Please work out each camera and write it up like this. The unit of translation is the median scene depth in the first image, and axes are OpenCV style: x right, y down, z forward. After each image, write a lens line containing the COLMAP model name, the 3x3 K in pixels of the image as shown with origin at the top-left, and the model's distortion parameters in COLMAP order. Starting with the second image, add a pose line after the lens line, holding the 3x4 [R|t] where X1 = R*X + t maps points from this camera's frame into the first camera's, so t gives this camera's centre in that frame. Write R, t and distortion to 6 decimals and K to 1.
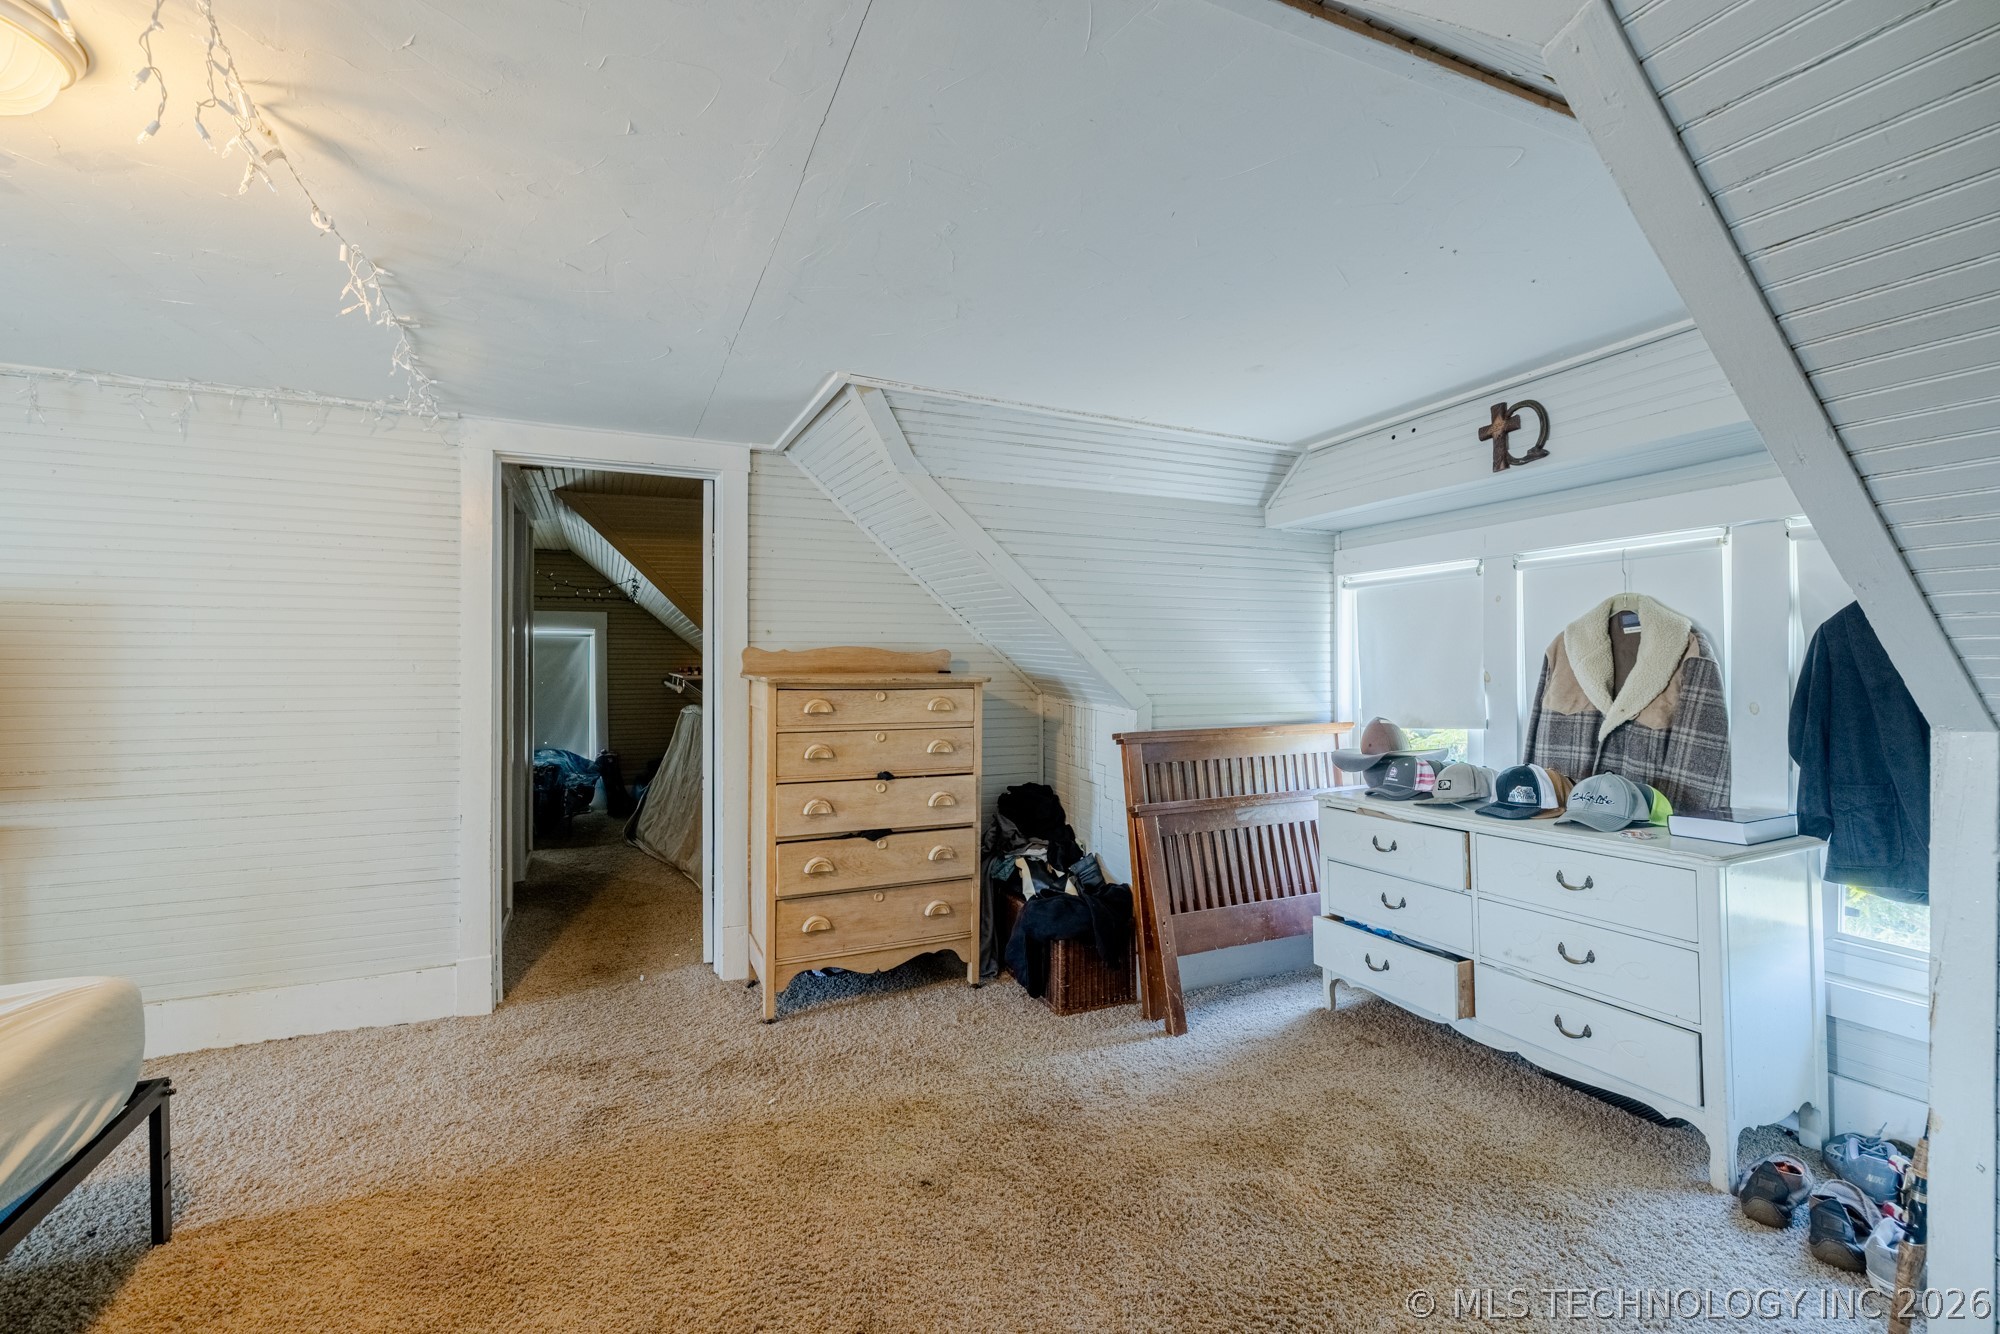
lens RADIAL K [[842.8, 0, 1000.8], [0, 842.8, 661.6], [0, 0, 1]] dist [-0.002436, 0.000812]
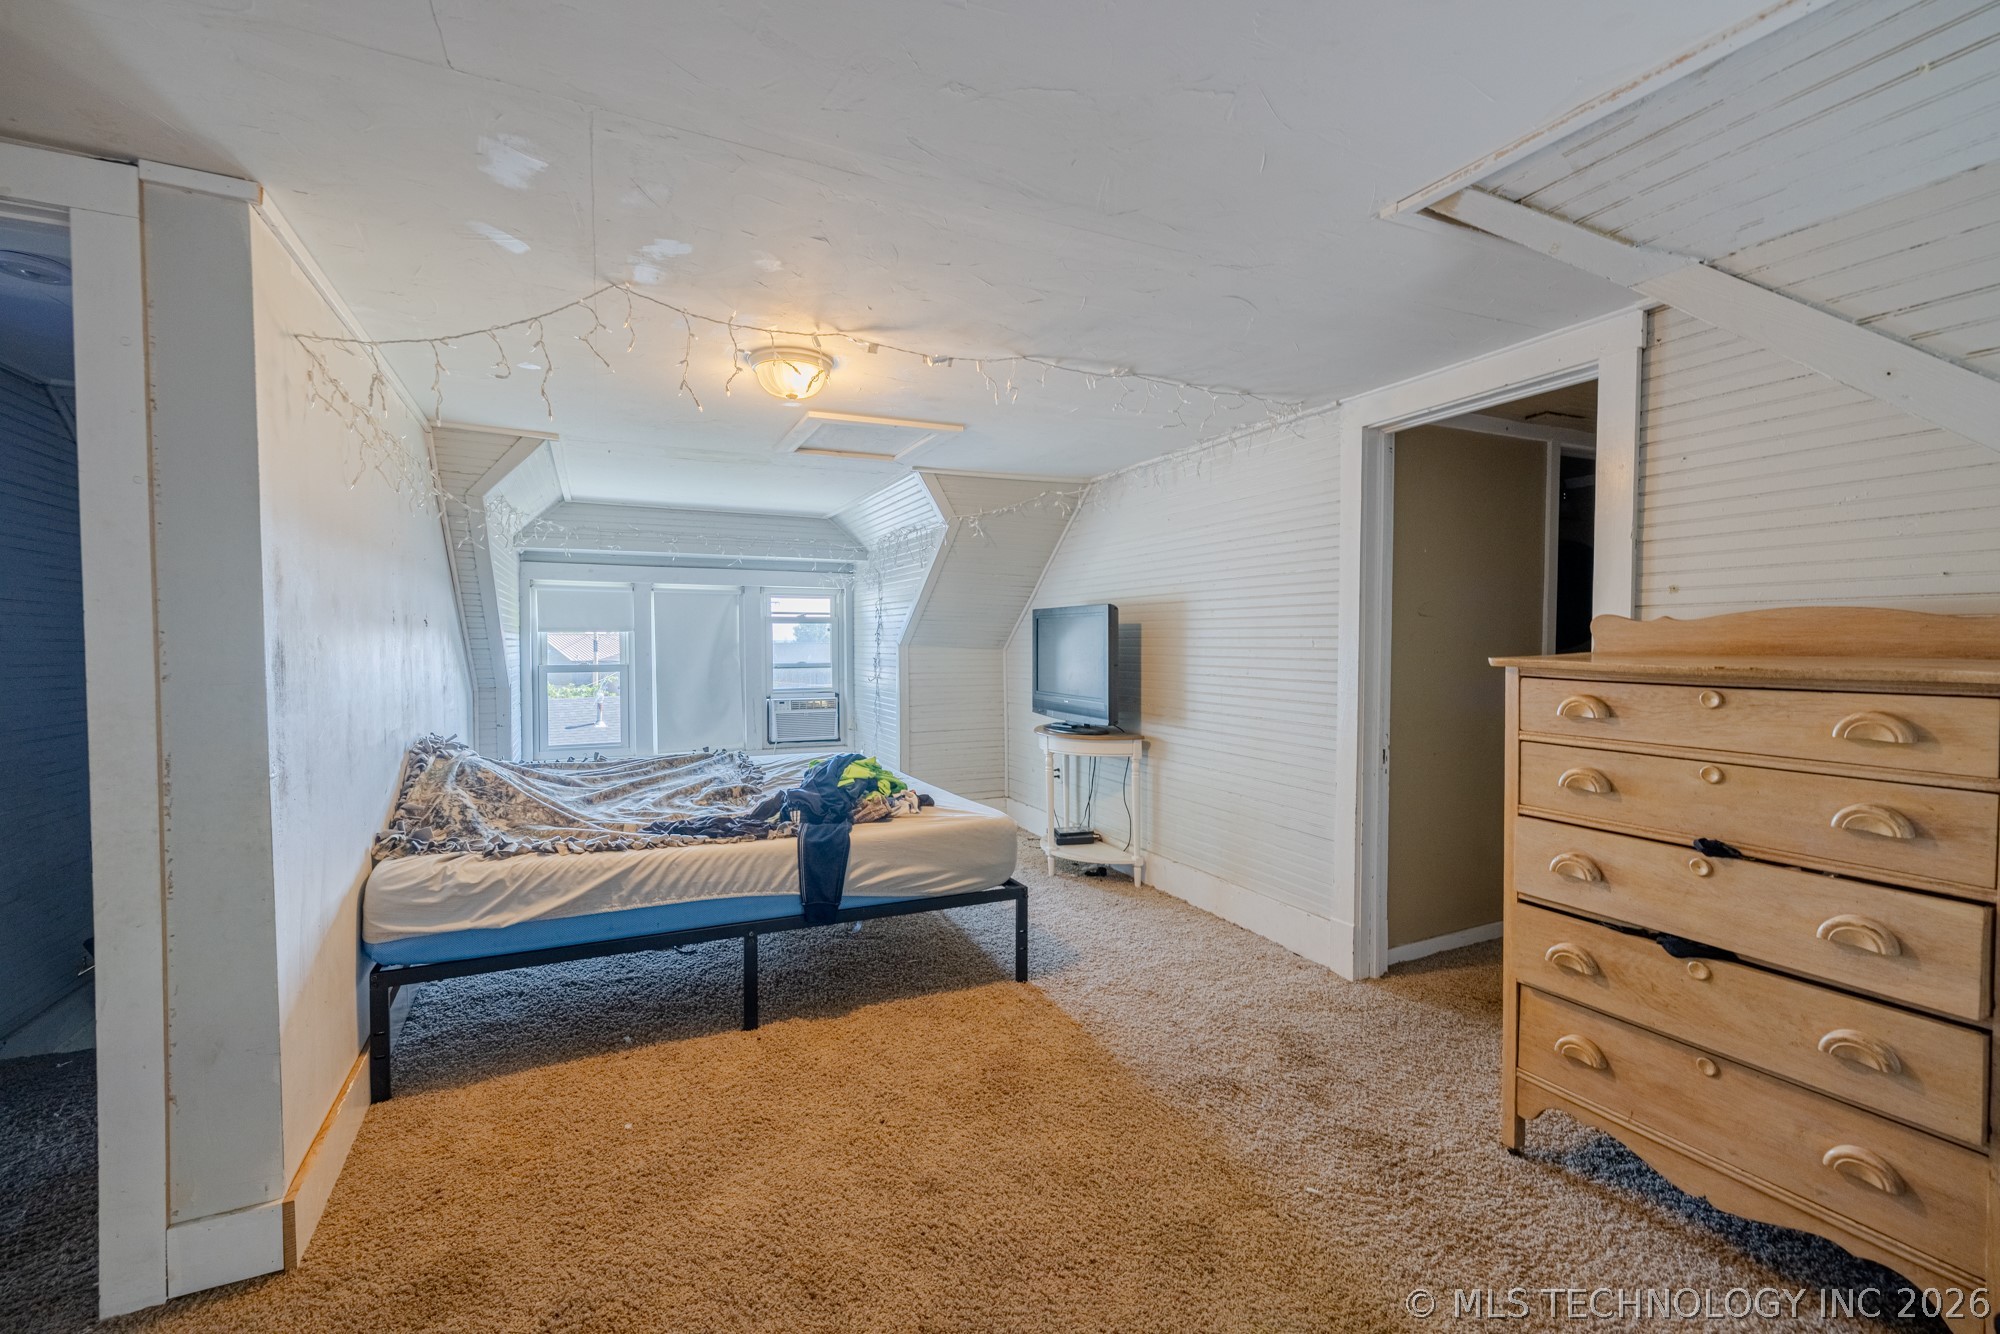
lens RADIAL K [[842.8, 0, 1003.9], [0, 842.8, 661.7], [0, 0, 1]] dist [-0.002436, 0.000812]
pose [[0.009477, 0.023049, -0.999689, 0.399543], [0.000490, 0.999734, 0.023055, 0.004975], [0.999955, -0.000708, 0.009463, 0.555901]]
